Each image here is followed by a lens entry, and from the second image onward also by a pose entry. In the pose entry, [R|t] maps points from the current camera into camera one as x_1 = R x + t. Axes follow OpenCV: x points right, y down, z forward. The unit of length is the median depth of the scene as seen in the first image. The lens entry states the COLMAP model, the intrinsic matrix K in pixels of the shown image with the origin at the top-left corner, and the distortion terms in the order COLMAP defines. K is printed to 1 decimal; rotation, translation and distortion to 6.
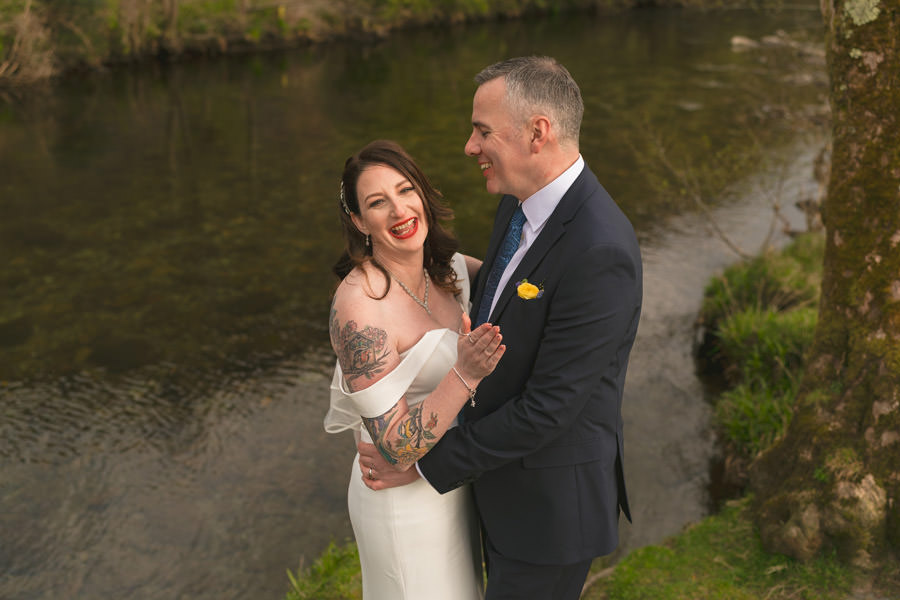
lens RADIAL K [[936.4, 0, 447.9], [0, 936.4, 295.7], [0, 0, 1]] dist [0.026377, 0.000000]
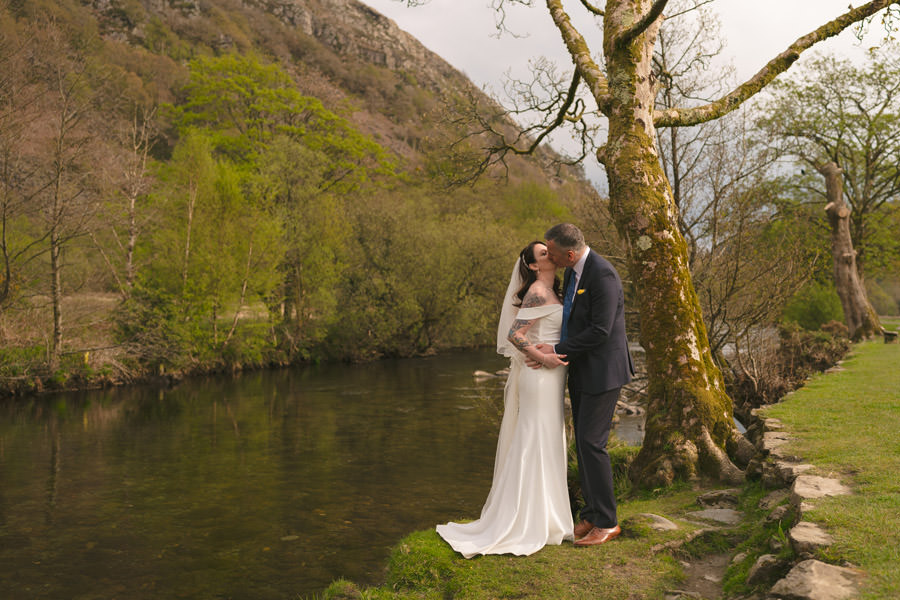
lens RADIAL K [[936.4, 0, 450.7], [0, 936.4, 301.3], [0, 0, 1]] dist [0.026377, 0.000000]
pose [[0.959354, -0.002868, 0.282192, -0.641496], [0.107622, 0.928097, -0.356446, 0.574309], [-0.260880, 0.372327, 0.890682, -0.837097]]
